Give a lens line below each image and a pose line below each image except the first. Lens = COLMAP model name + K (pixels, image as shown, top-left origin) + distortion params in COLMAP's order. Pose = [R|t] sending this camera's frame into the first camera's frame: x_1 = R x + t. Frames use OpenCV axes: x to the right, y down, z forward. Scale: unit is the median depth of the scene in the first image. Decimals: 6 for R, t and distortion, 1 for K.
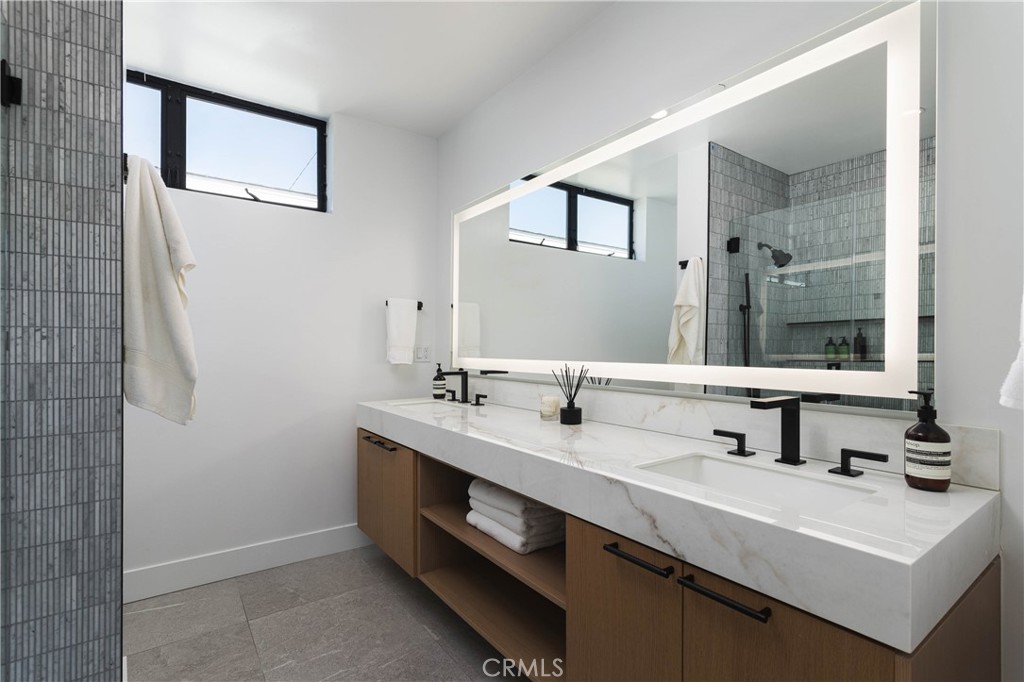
lens RADIAL K [[480.3, 0, 512.0], [0, 480.3, 341.0], [0, 0, 1]] dist [0.000264, -0.000039]
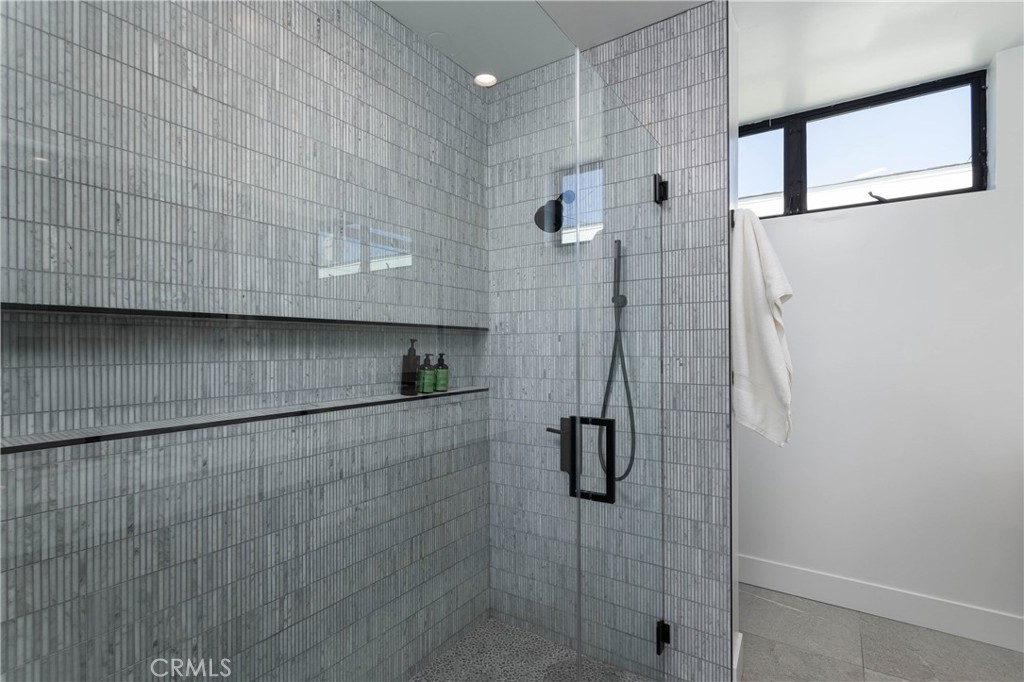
lens RADIAL K [[480.3, 0, 512.0], [0, 480.3, 341.0], [0, 0, 1]] dist [0.000264, -0.000039]
pose [[0.359931, -0.011949, -0.932902, 0.112998], [0.006965, 0.999925, -0.010120, -0.058990], [0.932953, -0.002855, 0.359987, 0.060348]]
